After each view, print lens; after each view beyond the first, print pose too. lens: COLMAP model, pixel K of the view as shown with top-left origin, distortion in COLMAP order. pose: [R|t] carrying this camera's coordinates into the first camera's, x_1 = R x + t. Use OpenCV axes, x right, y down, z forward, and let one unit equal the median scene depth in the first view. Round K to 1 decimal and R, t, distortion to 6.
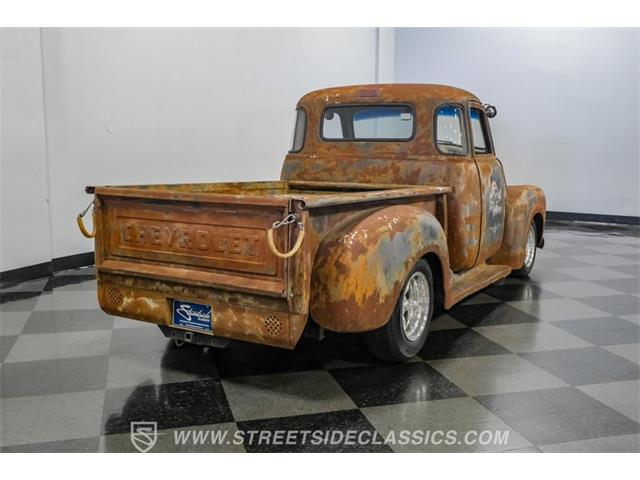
lens RADIAL K [[686.5, 0, 313.8], [0, 686.5, 232.4], [0, 0, 1]] dist [-0.020307, 0.000000]
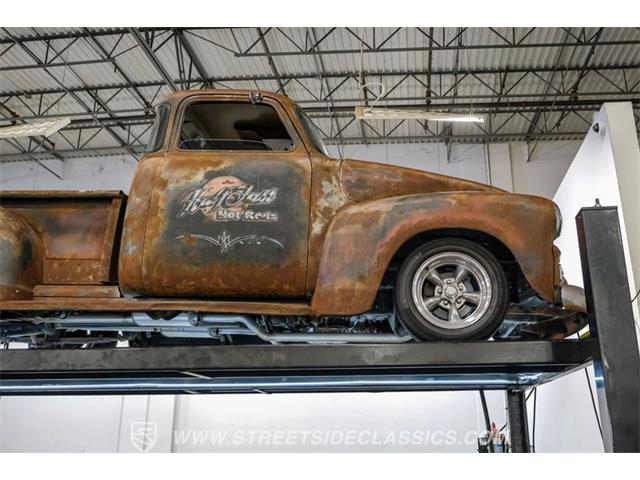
lens RADIAL K [[575.2, 0, 374.8], [0, 575.2, 236.5], [0, 0, 1]] dist [-0.027134, 0.026975]
pose [[0.457011, -0.264544, -0.849210, 1.187872], [-0.111414, 0.930201, -0.349733, 0.253586], [0.882455, 0.254446, 0.395638, 1.309773]]
